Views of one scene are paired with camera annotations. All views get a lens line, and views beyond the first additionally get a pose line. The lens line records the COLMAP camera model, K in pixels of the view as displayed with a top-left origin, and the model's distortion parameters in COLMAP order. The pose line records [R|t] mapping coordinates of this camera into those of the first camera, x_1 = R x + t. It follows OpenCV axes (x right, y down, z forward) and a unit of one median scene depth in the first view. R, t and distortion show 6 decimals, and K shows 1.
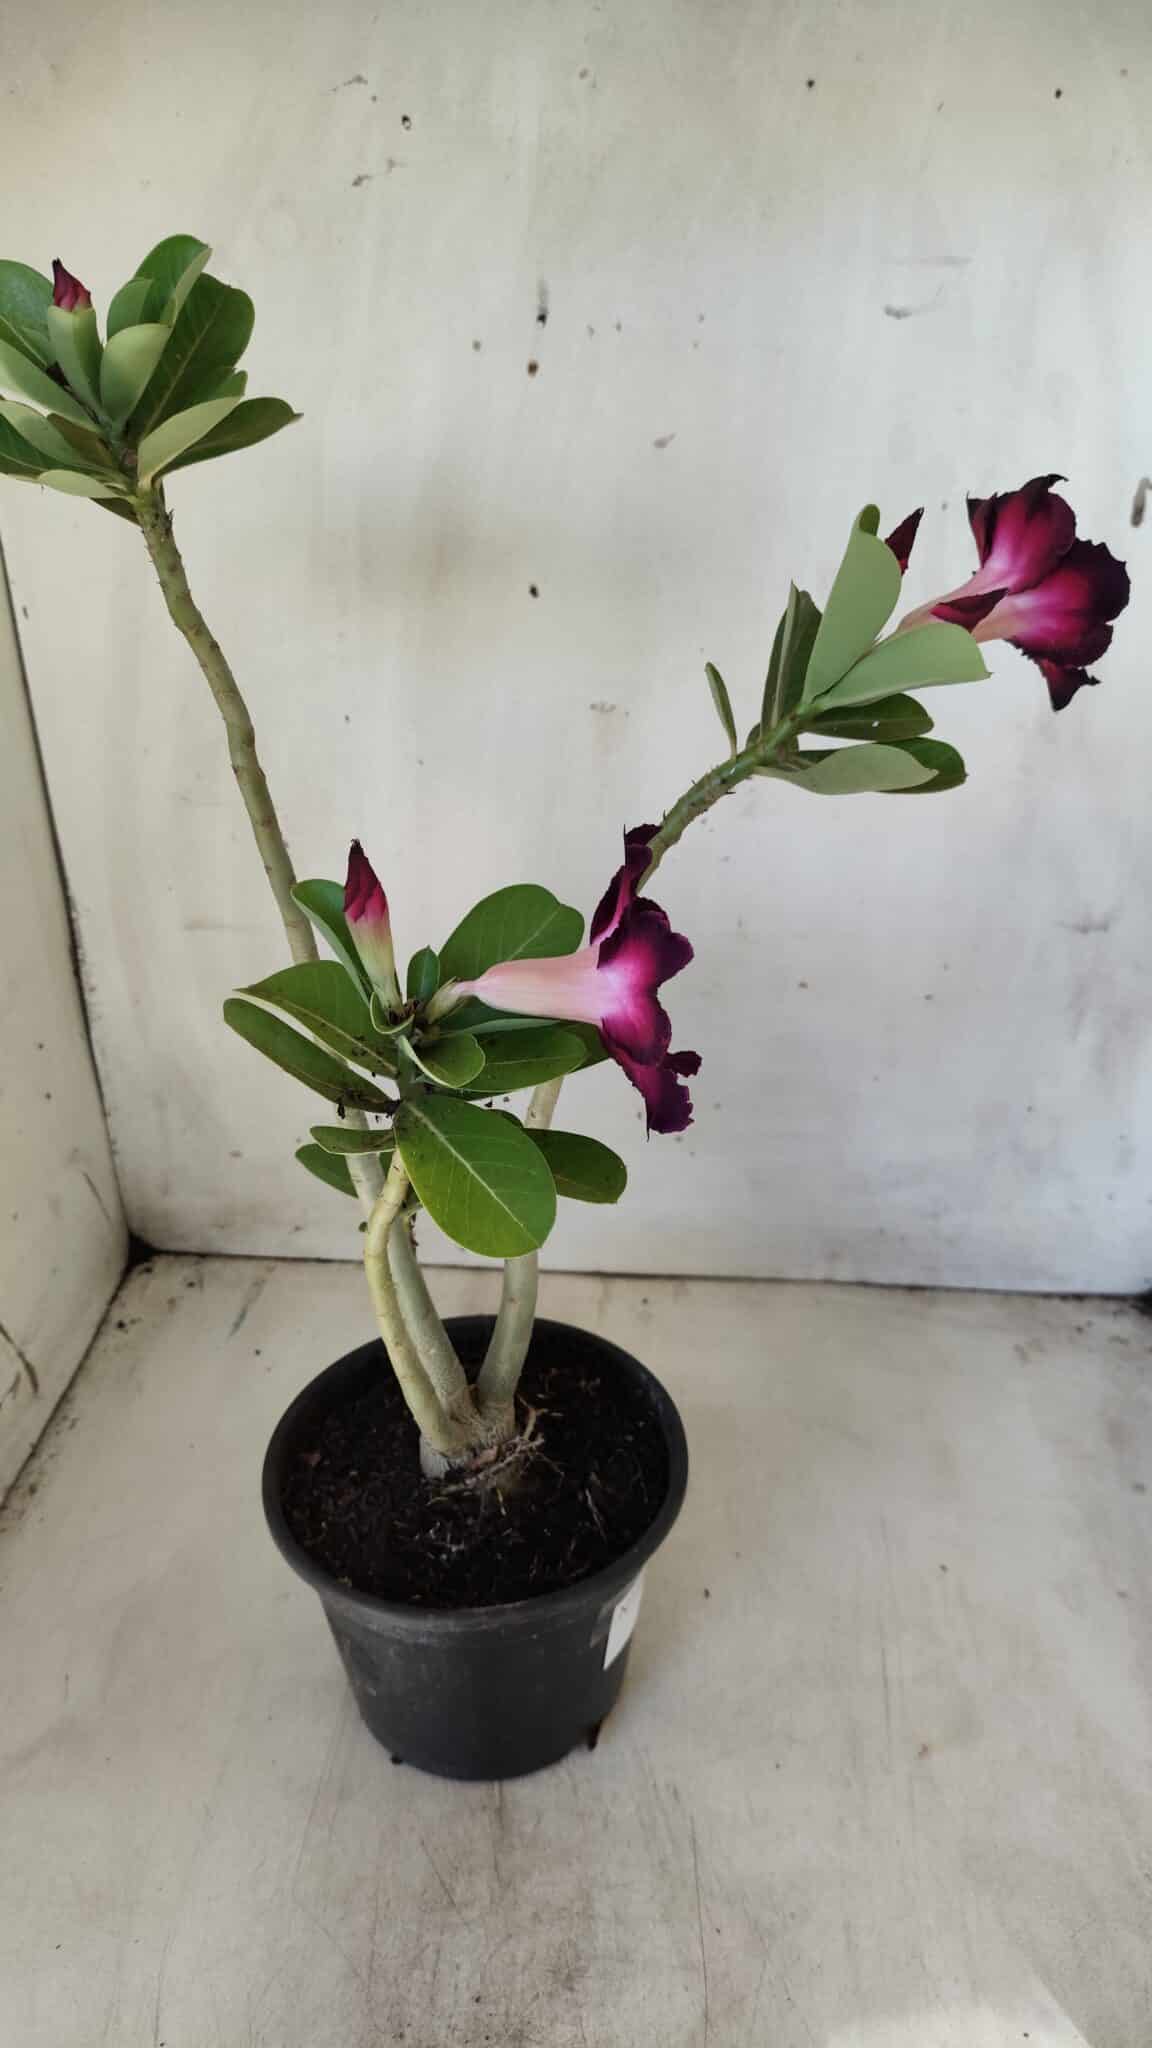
lens RADIAL K [[1530.0, 0, 596.4], [0, 1530.0, 1010.5], [0, 0, 1]] dist [0.055374, -0.106039]
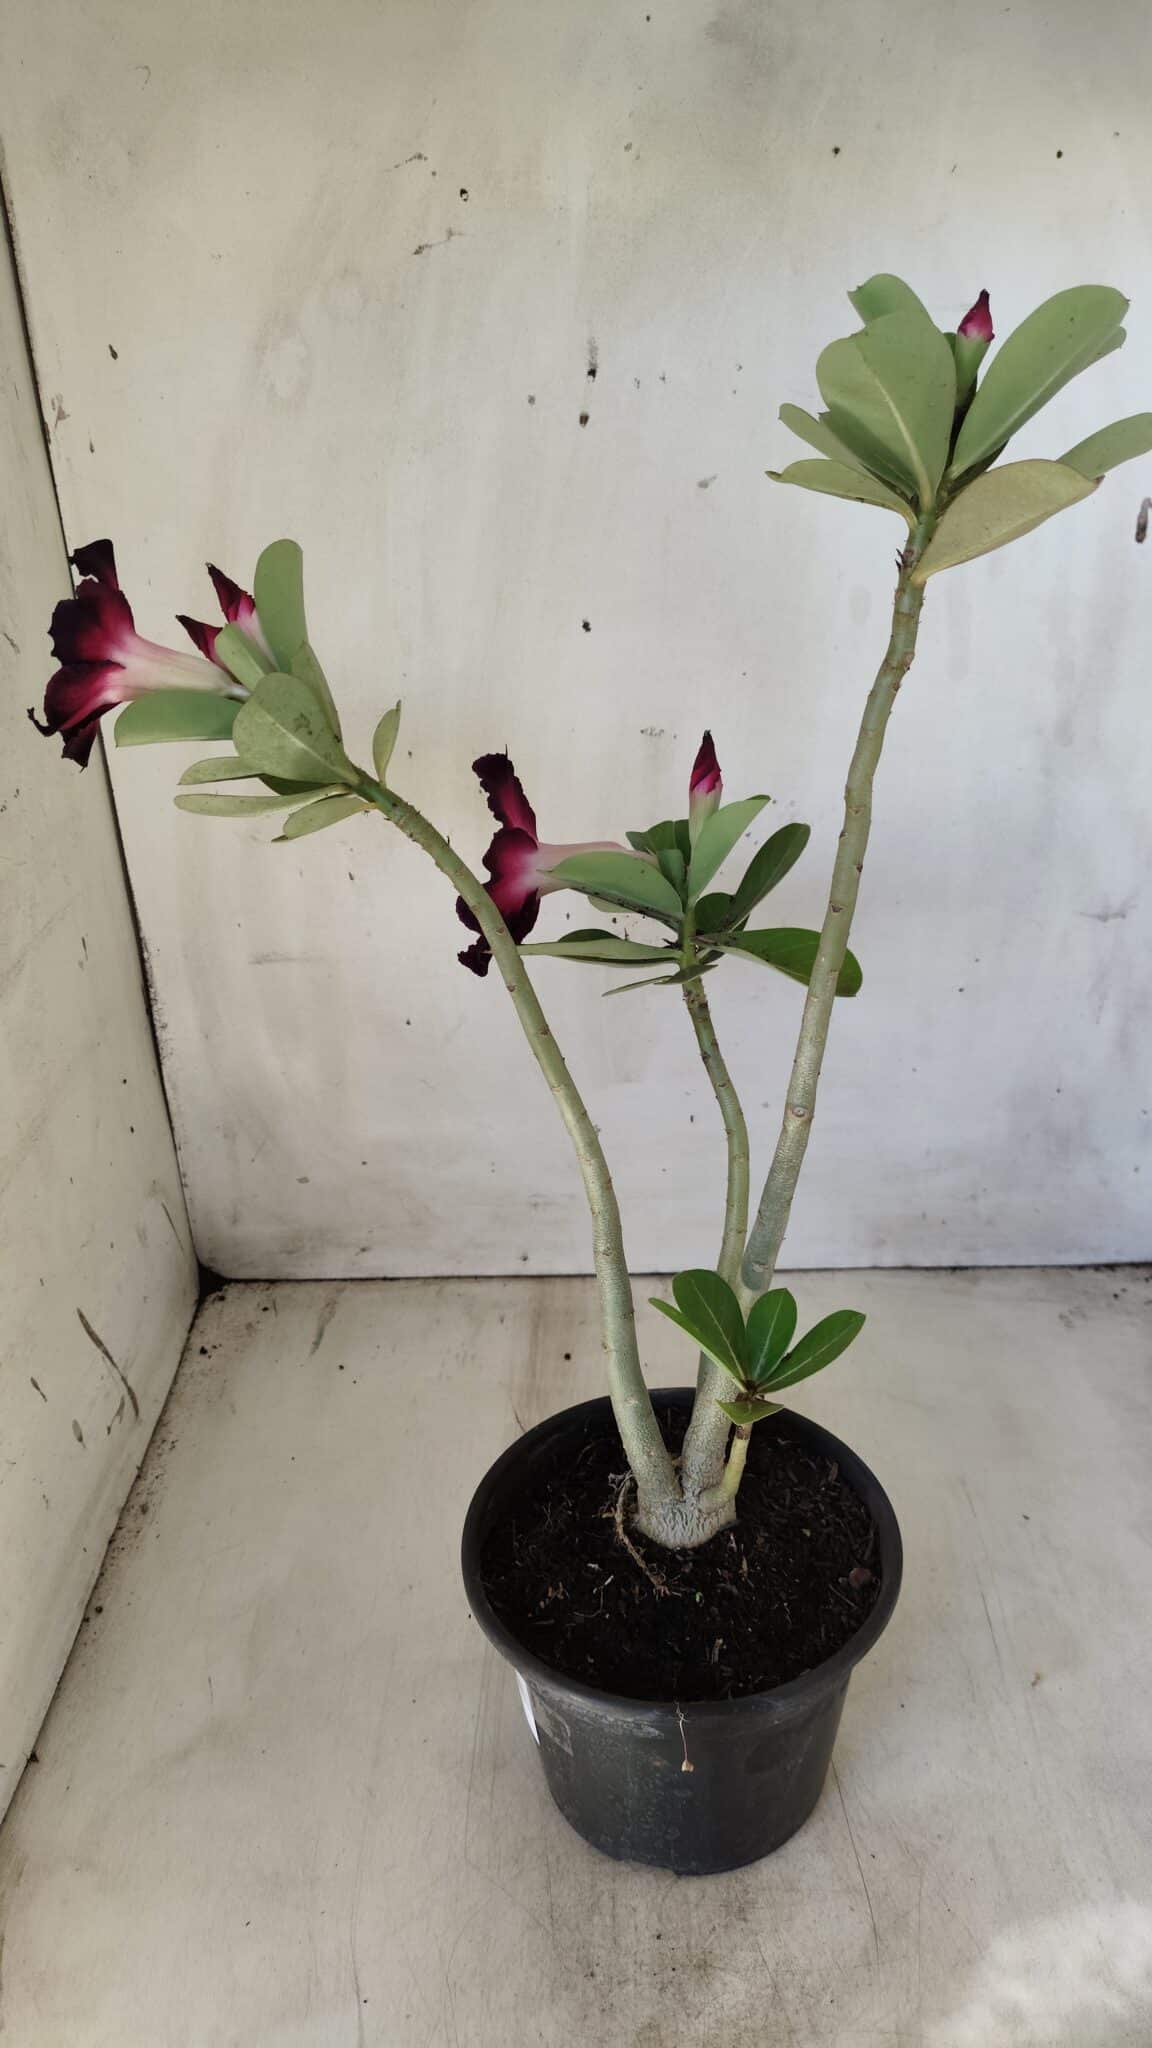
lens RADIAL K [[1530.0, 0, 596.2], [0, 1530.0, 1015.2], [0, 0, 1]] dist [0.055374, -0.106039]
pose [[0.997050, -0.053696, 0.054848, -0.097793], [0.055360, 0.998037, -0.029269, 0.026518], [-0.053169, 0.032219, 0.998066, -0.051559]]
